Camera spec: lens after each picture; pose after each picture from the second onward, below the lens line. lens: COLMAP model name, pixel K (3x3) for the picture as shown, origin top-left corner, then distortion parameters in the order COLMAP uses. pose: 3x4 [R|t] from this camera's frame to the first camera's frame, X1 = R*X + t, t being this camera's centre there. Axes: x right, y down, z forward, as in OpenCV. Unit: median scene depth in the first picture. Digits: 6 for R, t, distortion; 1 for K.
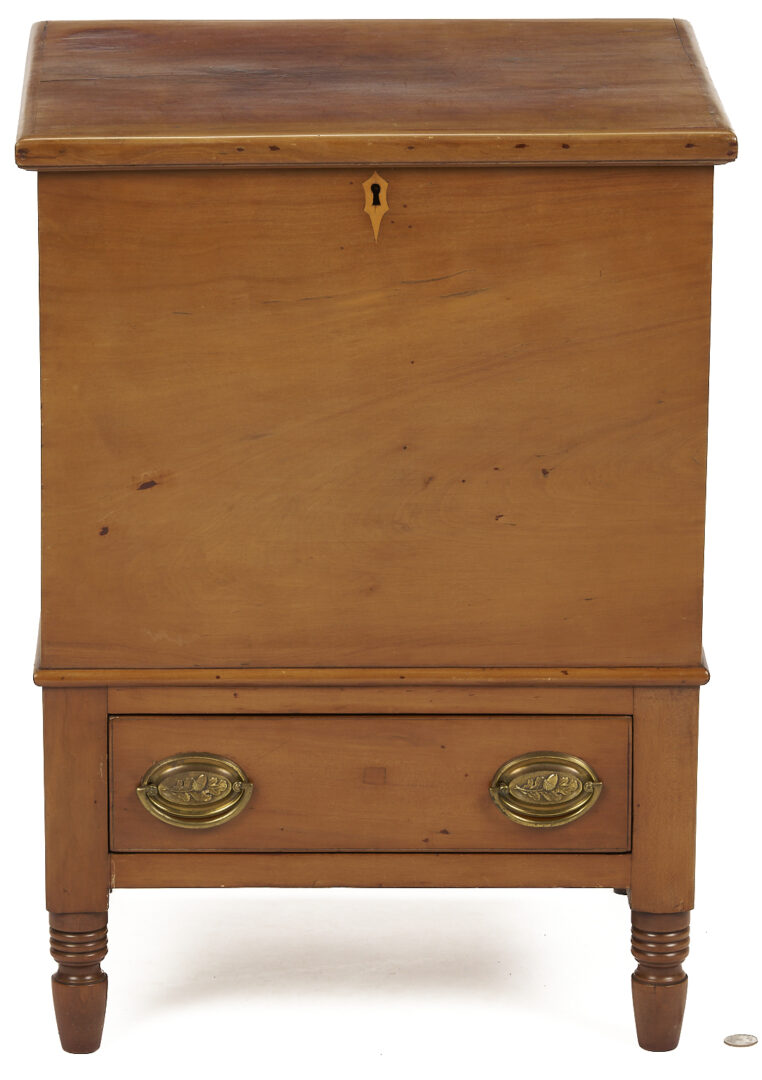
lens RADIAL K [[6446.7, 0, 381.0], [0, 6446.7, 540.0], [0, 0, 1]] dist [0.002785, -28.303698]
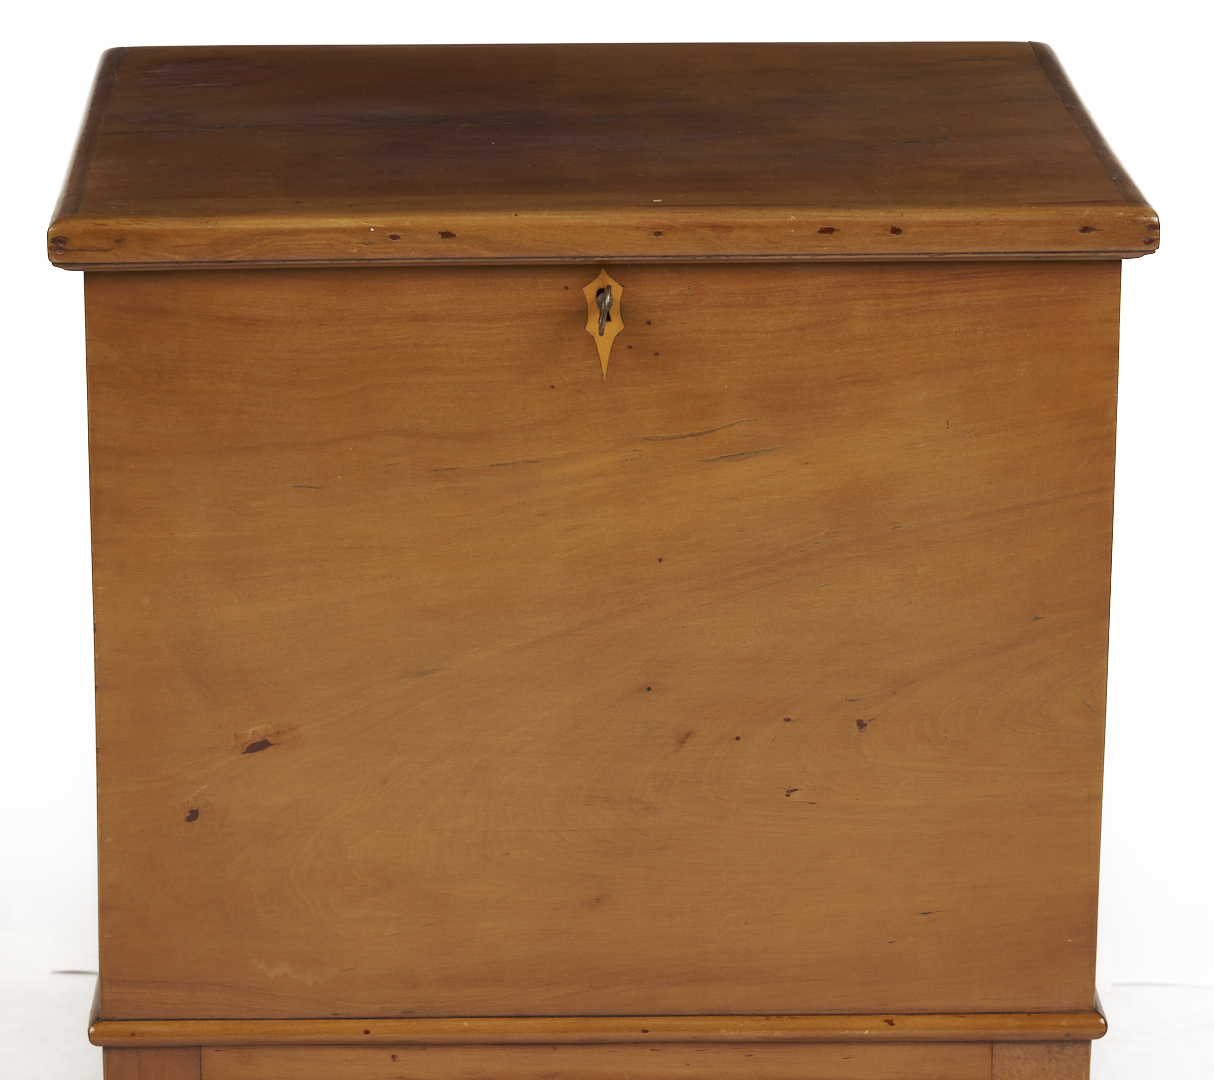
lens RADIAL K [[5519.9, 0, 607.0], [0, 5519.9, 540.0], [0, 0, 1]] dist [-0.108841, -1.584440]
pose [[0.999989, -0.002775, 0.003837, -0.002640], [0.002776, 0.999996, -0.000275, -0.029139], [-0.003836, 0.000286, 0.999993, 0.433632]]
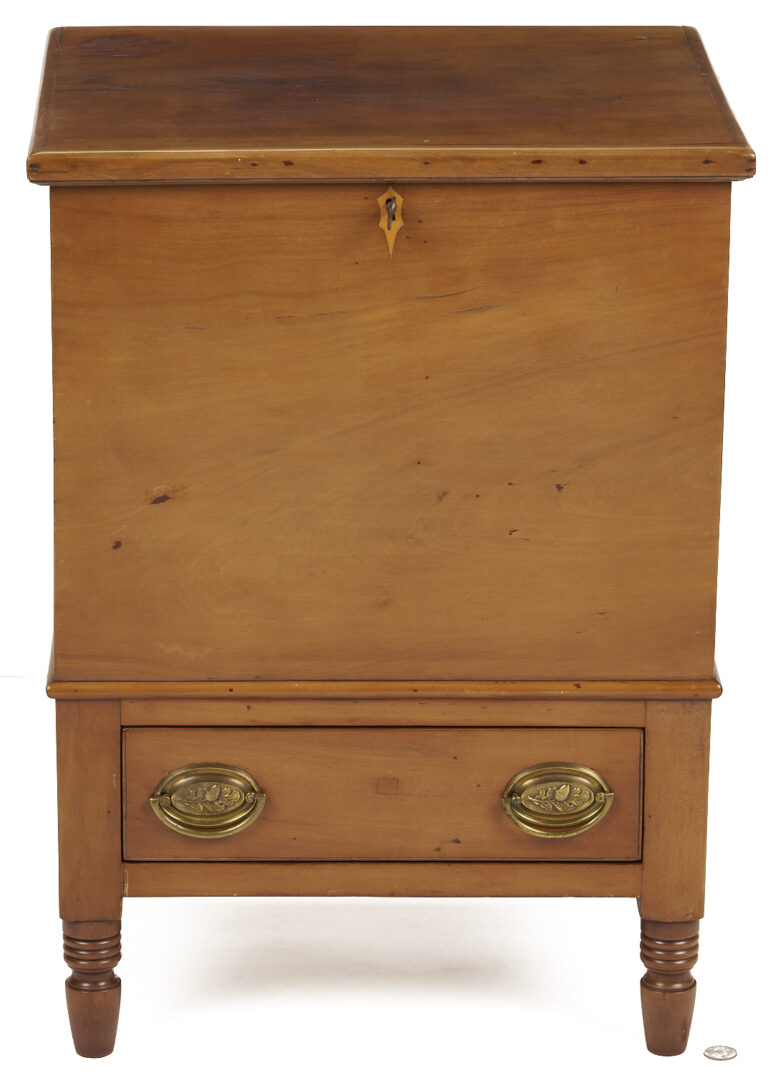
lens RADIAL K [[5093.9, 0, 386.5], [0, 5093.9, 540.0], [0, 0, 1]] dist [-0.155385, 3.369877]
pose [[0.999989, 0.002840, 0.003623, -0.004085], [-0.002945, 0.999564, 0.029392, -0.025316], [-0.003538, -0.029402, 0.999561, 0.210995]]
